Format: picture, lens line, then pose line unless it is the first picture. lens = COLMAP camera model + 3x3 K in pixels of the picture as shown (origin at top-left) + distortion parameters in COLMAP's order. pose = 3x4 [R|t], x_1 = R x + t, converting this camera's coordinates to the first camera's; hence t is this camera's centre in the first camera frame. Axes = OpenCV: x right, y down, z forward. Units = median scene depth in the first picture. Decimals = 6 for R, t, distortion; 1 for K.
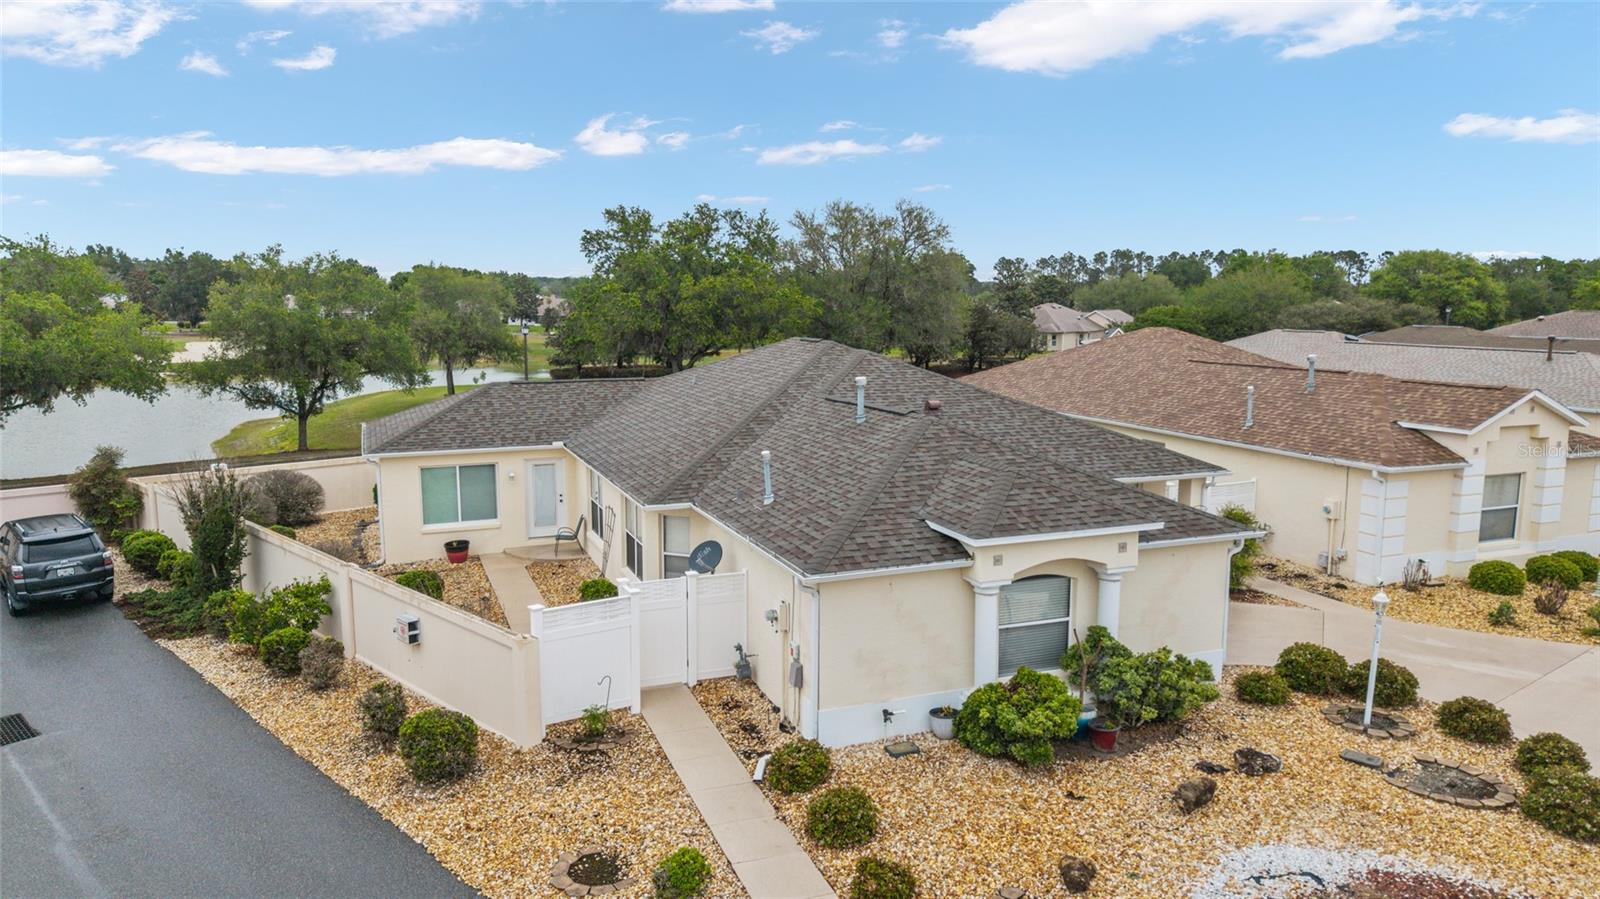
lens RADIAL K [[1061.7, 0, 800.0], [0, 1061.7, 449.5], [0, 0, 1]] dist [0.045317, -0.056458]
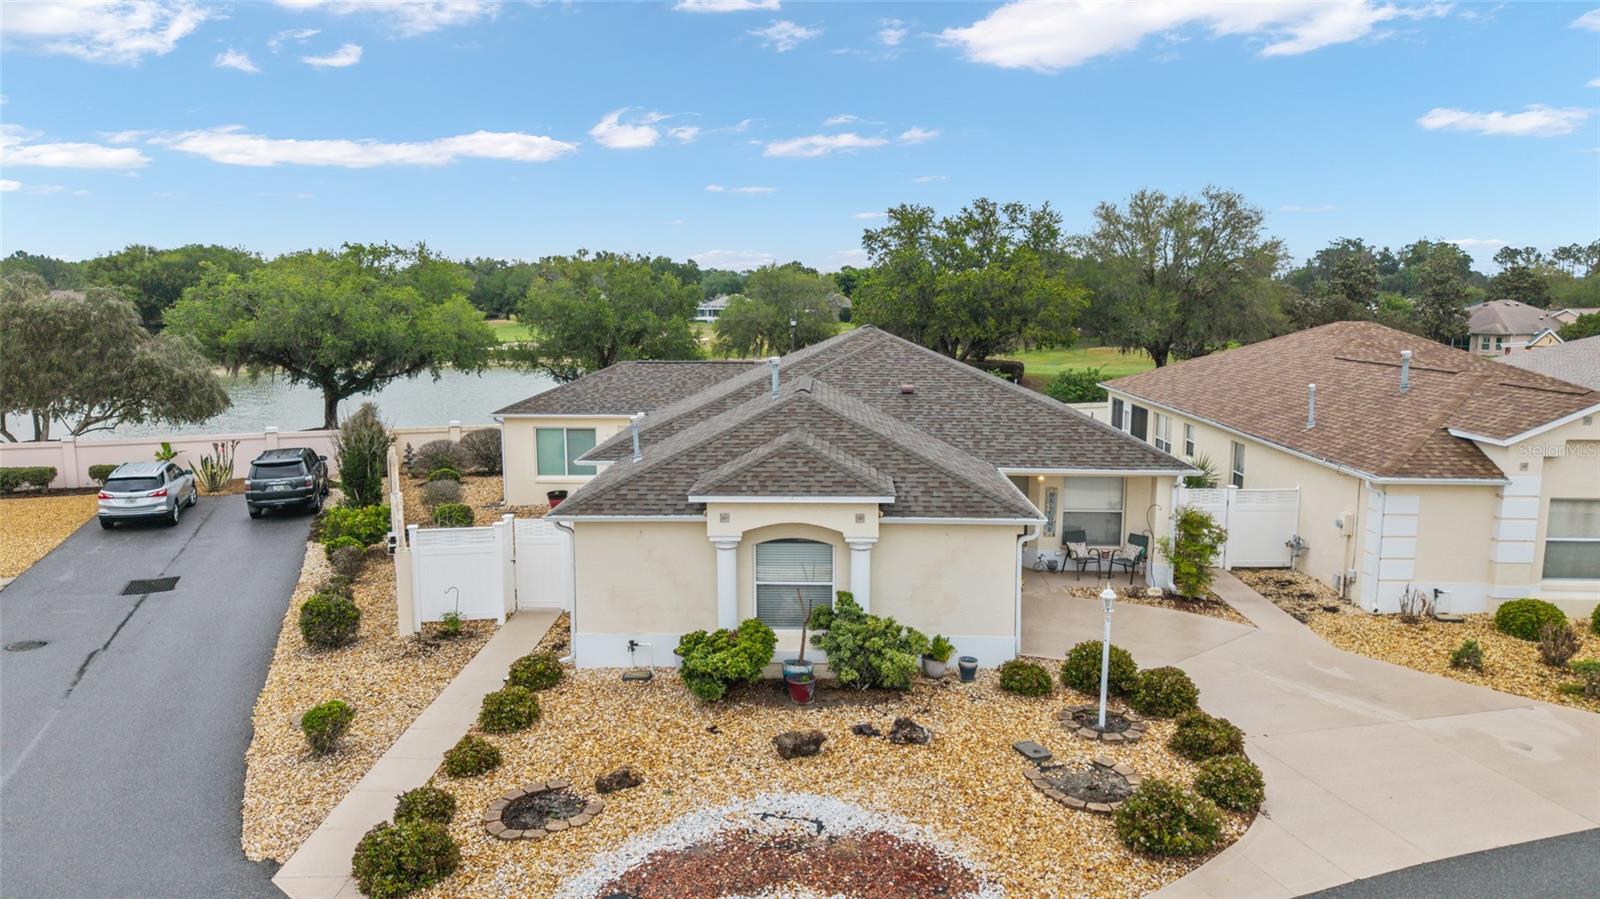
lens RADIAL K [[1061.7, 0, 800.0], [0, 1061.7, 449.5], [0, 0, 1]] dist [0.045317, -0.056458]
pose [[0.916340, 0.057586, -0.396239, 0.455477], [-0.056942, 0.998288, 0.013399, 0.009311], [0.396332, 0.010284, 0.918050, 0.013807]]
